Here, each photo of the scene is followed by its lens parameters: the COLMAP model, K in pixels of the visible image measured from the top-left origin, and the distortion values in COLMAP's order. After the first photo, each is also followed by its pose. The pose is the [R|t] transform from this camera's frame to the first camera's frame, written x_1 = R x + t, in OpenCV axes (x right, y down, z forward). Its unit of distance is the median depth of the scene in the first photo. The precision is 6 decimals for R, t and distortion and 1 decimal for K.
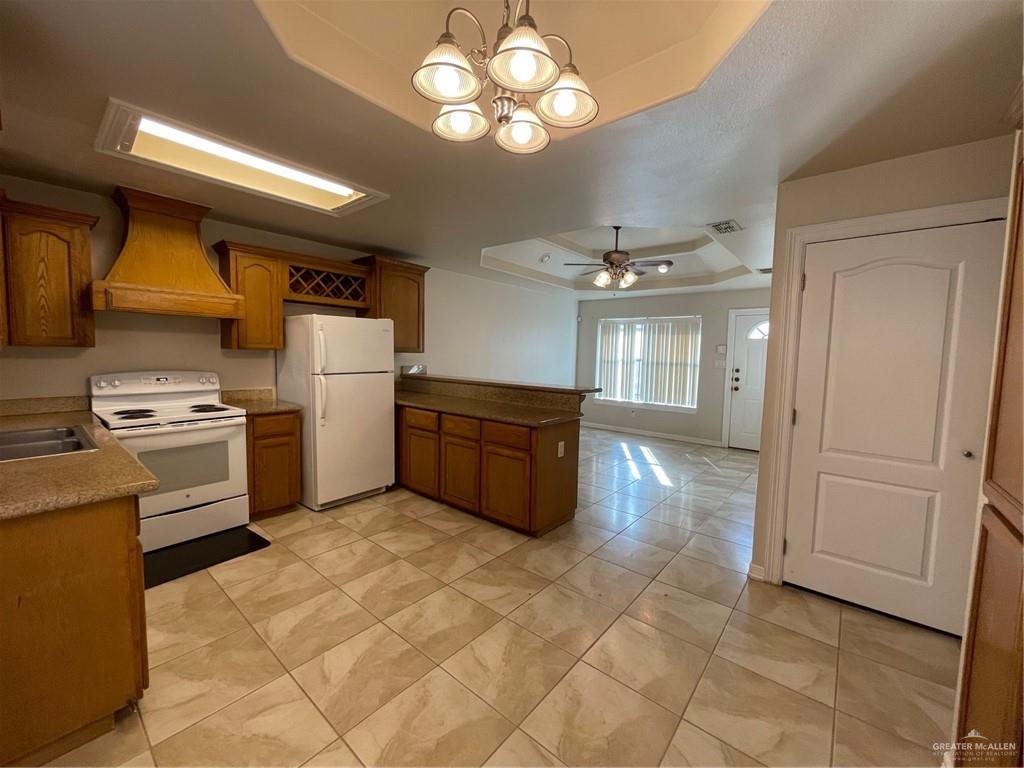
lens RADIAL K [[411.3, 0, 510.6], [0, 411.3, 385.0], [0, 0, 1]] dist [-0.000737, 0.000975]
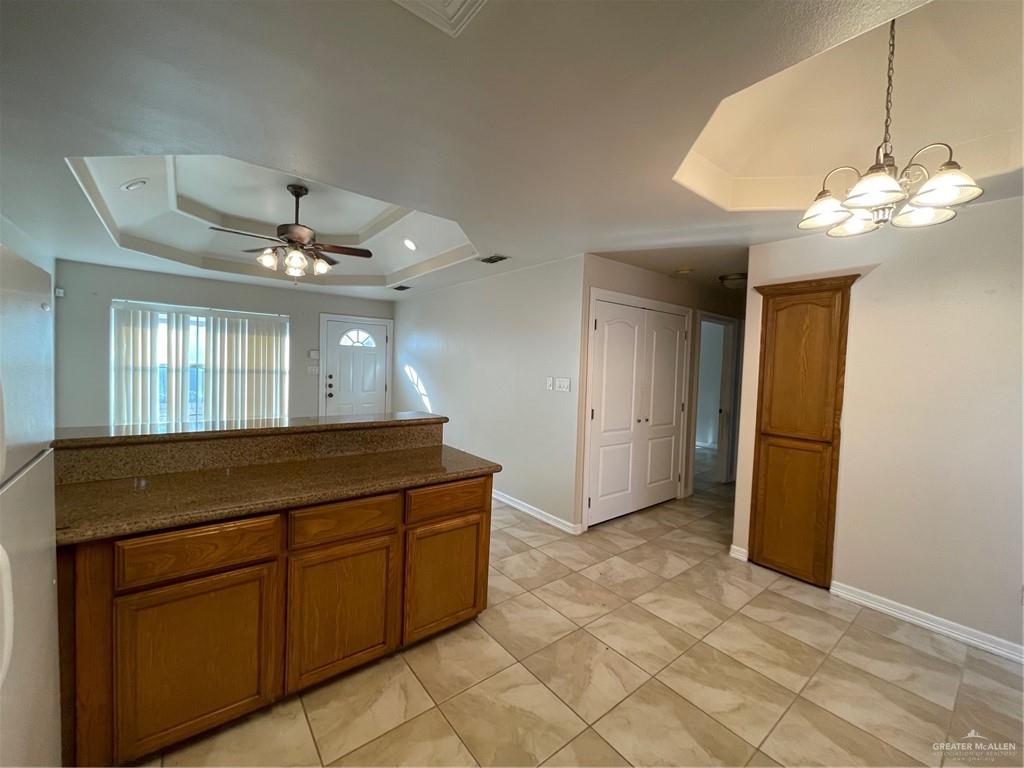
lens RADIAL K [[411.3, 0, 506.9], [0, 411.3, 383.5], [0, 0, 1]] dist [-0.000737, 0.000975]
pose [[0.207099, -0.059993, 0.976479, -0.657867], [0.047967, 0.997540, 0.051114, -0.099942], [-0.977143, 0.036253, 0.209468, 0.783721]]
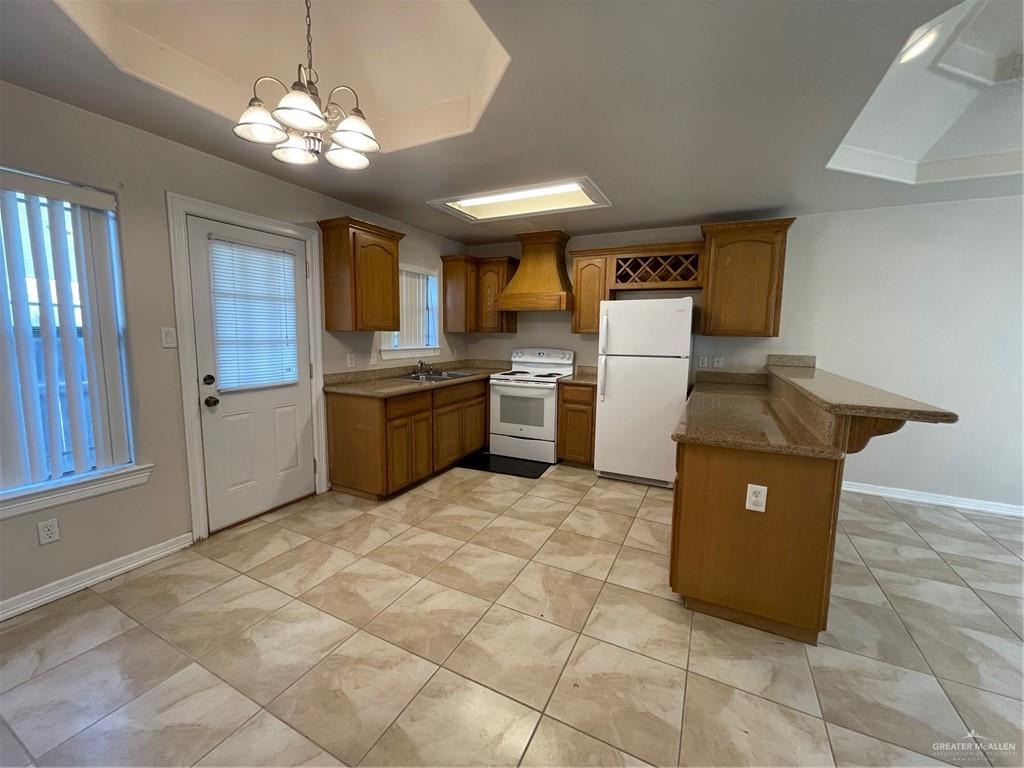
lens RADIAL K [[411.3, 0, 508.2], [0, 411.3, 385.4], [0, 0, 1]] dist [-0.000737, 0.000975]
pose [[0.226392, 0.106347, -0.968213, 0.619991], [-0.089710, 0.992073, 0.087992, -0.020379], [0.969896, 0.066938, 0.234138, 0.549480]]
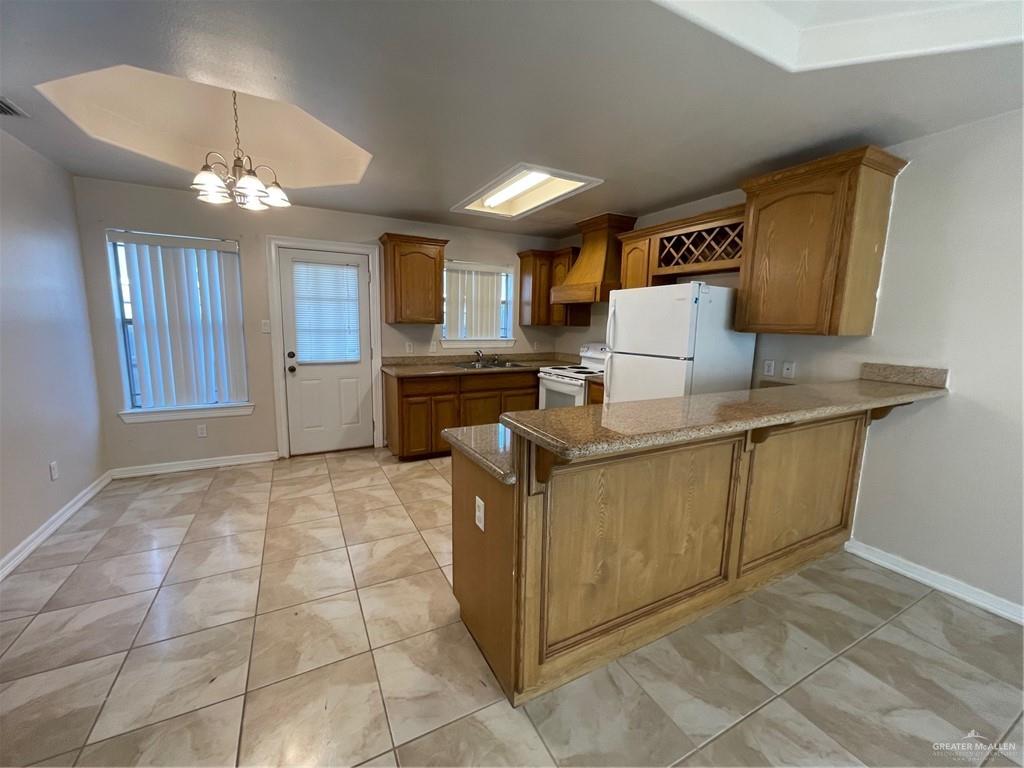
lens RADIAL K [[411.3, 0, 507.5], [0, 411.3, 385.1], [0, 0, 1]] dist [-0.000737, 0.000975]
pose [[-0.383161, 0.113270, -0.916710, 0.593462], [-0.103509, 0.980936, 0.164470, -0.092157], [0.917864, 0.157906, -0.364132, 1.264710]]
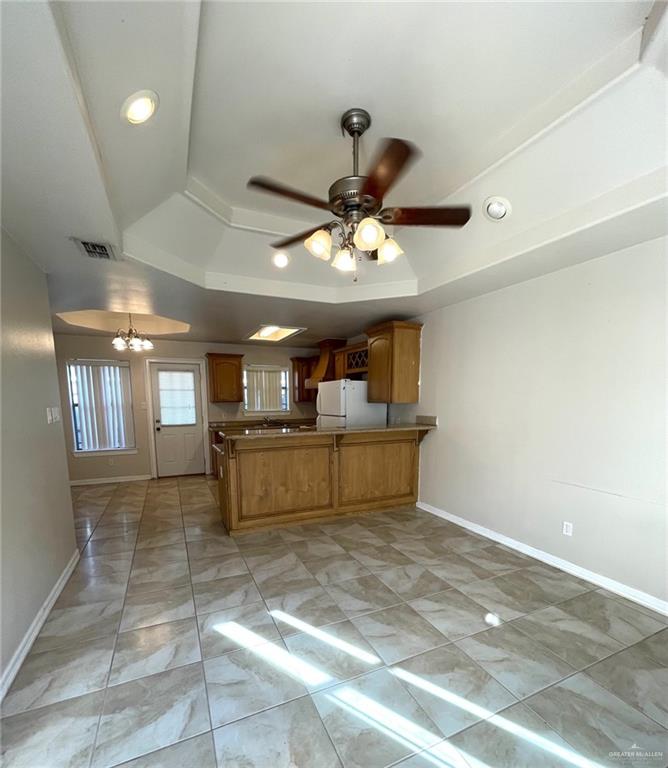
lens RADIAL K [[360.8, 0, 330.4], [0, 360.8, 451.2], [0, 0, 1]] dist [0.006231, -0.000100]
pose [[-0.433604, 0.111971, -0.894120, 1.102997], [-0.077544, 0.983932, 0.160823, -0.143285], [0.897761, 0.139067, -0.417954, 1.936763]]
